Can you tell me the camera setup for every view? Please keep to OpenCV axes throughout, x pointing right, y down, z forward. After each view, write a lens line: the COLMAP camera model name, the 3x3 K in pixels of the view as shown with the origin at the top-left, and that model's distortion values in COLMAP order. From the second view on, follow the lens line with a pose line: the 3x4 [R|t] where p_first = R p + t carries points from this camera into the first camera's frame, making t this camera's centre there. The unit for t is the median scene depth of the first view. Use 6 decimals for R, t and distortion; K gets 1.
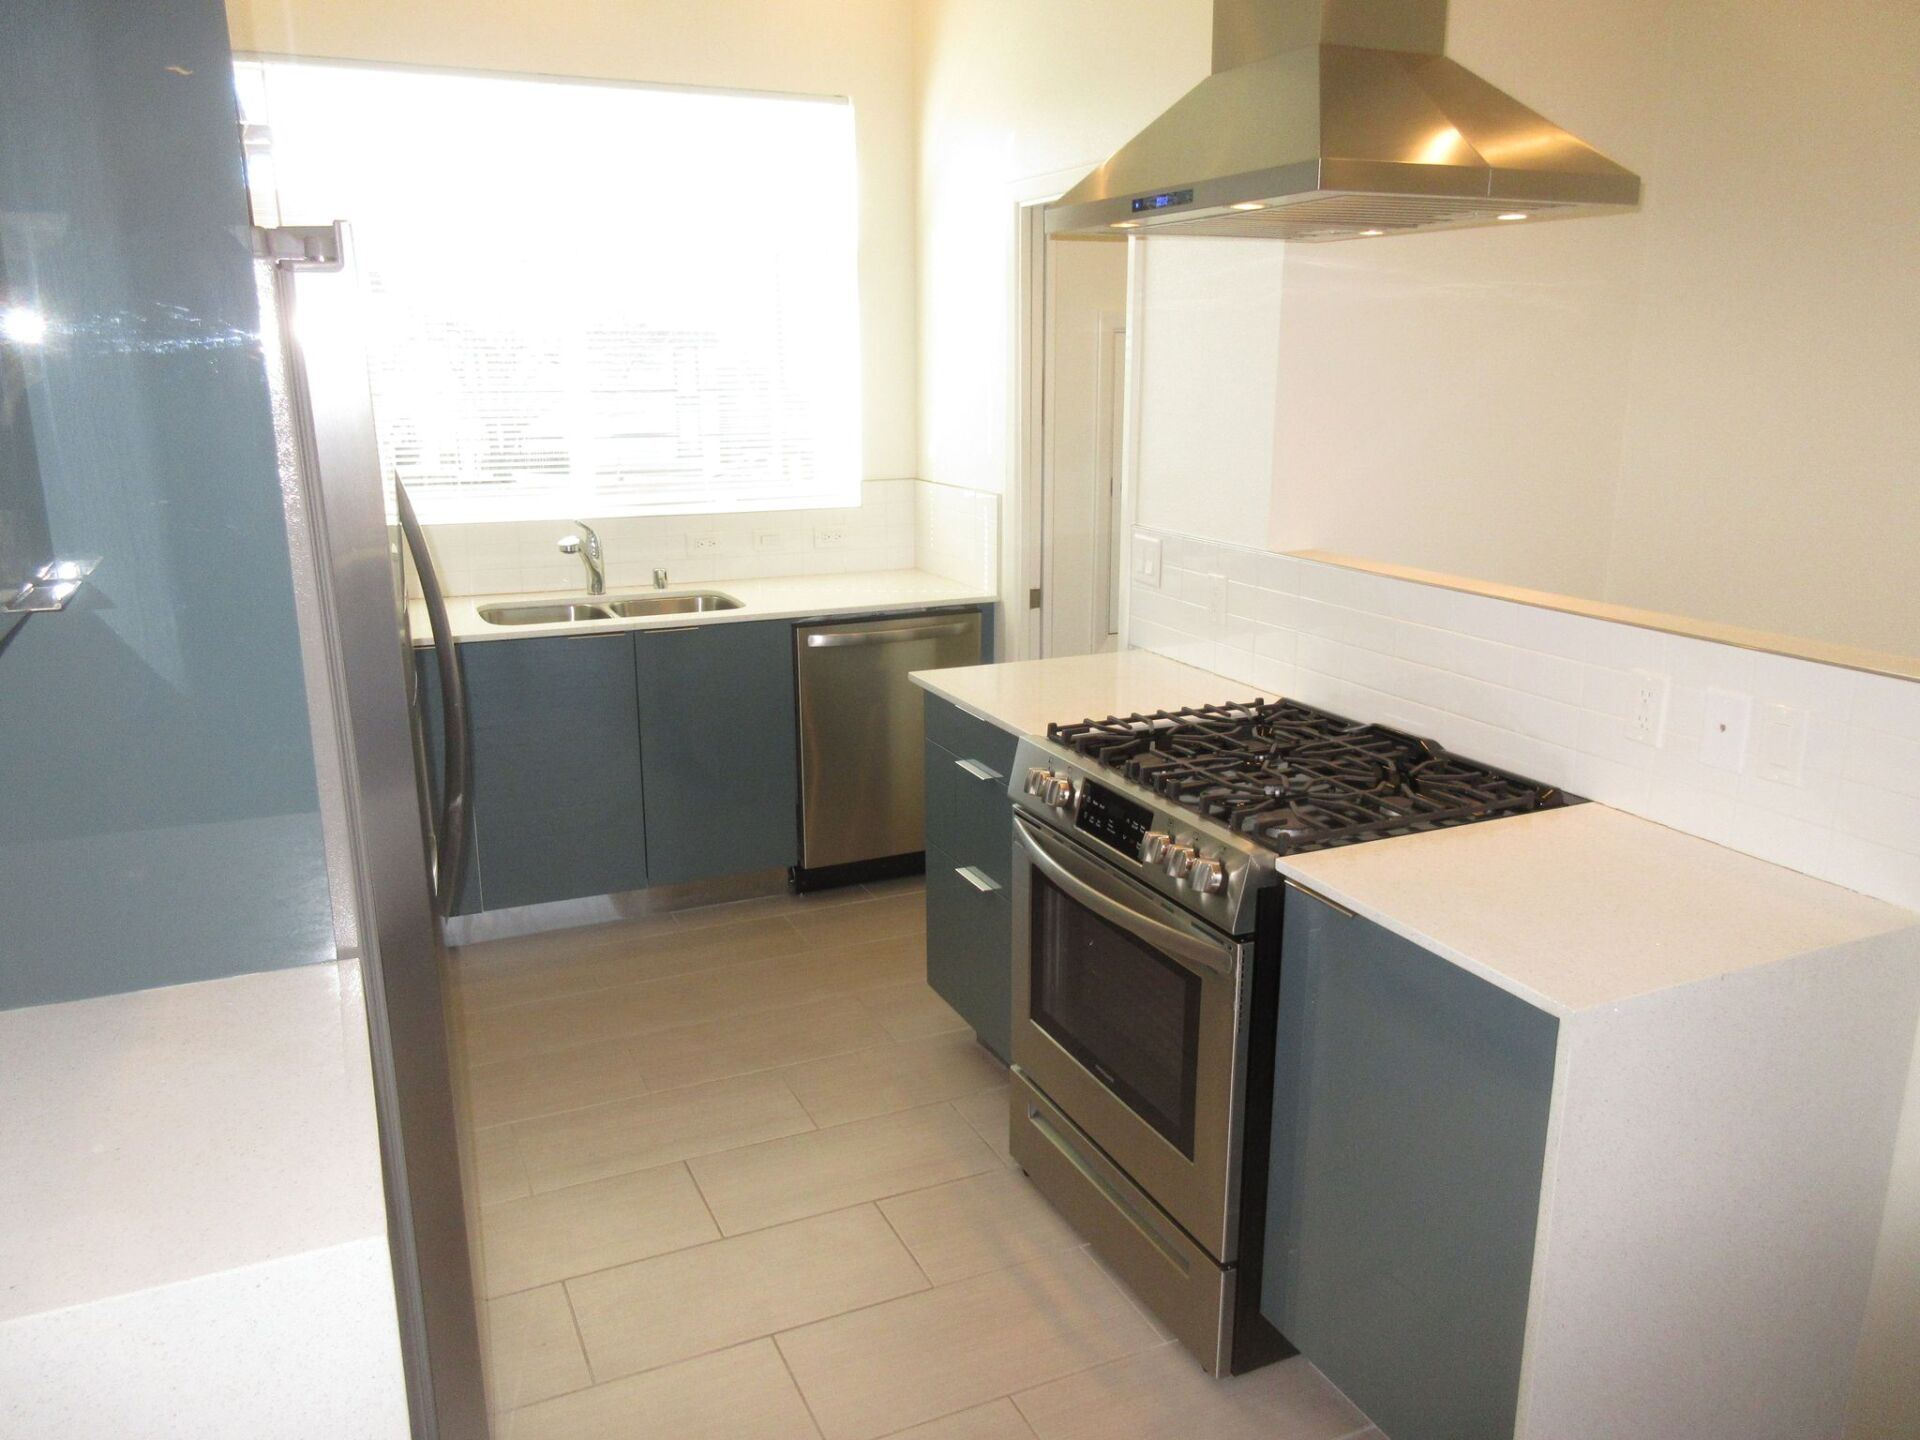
lens RADIAL K [[1399.4, 0, 960.0], [0, 1399.4, 720.0], [0, 0, 1]] dist [0.003898, 0.002081]
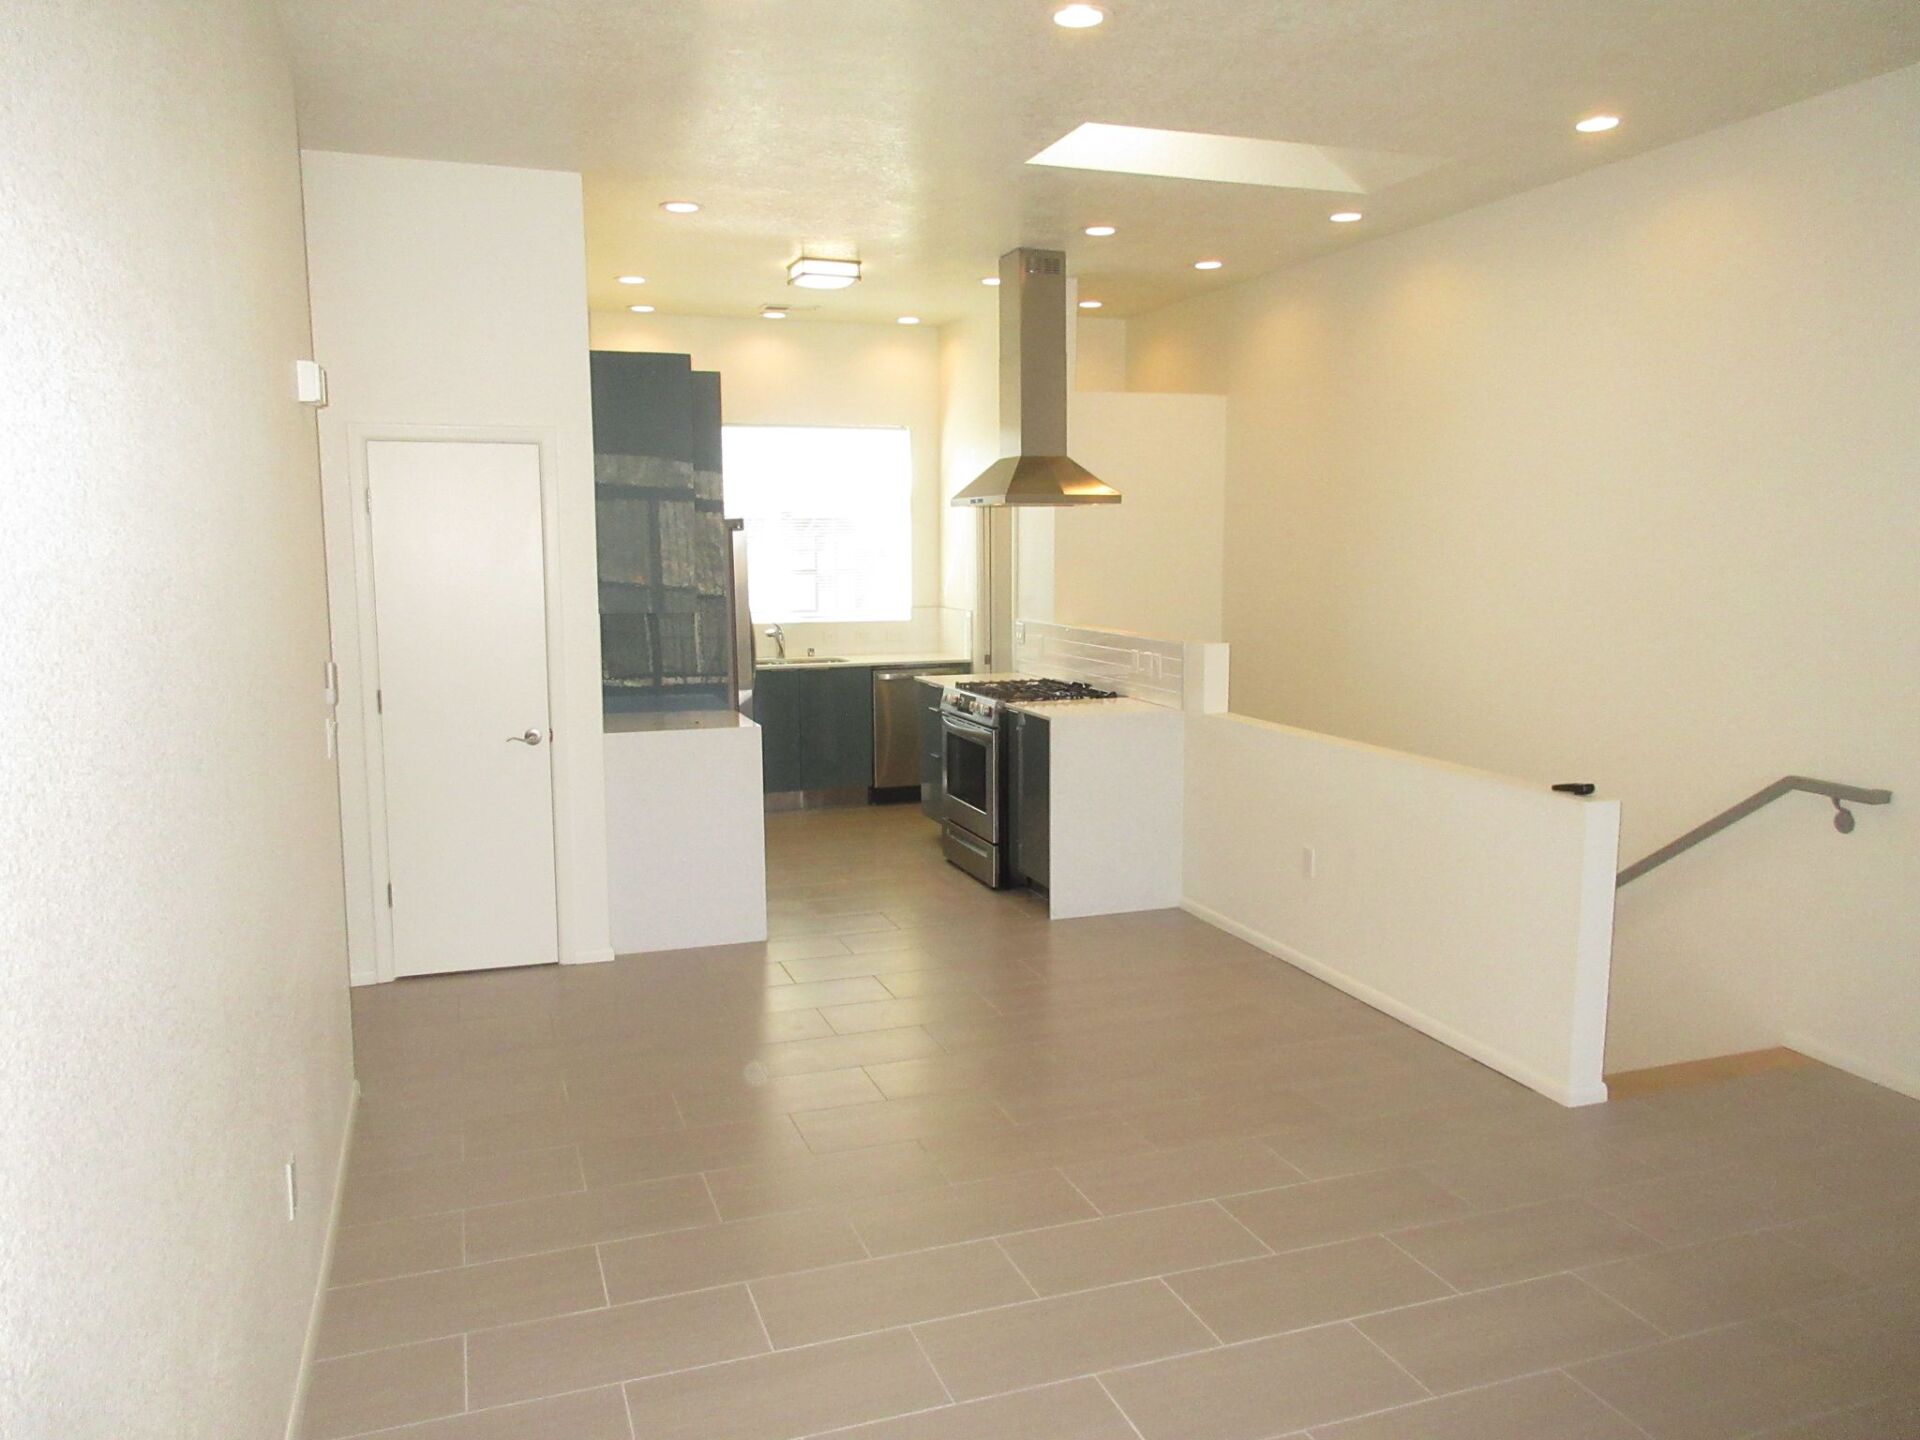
lens RADIAL K [[1399.4, 0, 960.0], [0, 1399.4, 720.0], [0, 0, 1]] dist [0.003898, 0.002081]
pose [[0.996530, 0.015434, -0.081785, 0.182995], [-0.025040, 0.992726, -0.117766, 0.247591], [0.079373, 0.119405, 0.989668, -1.056923]]
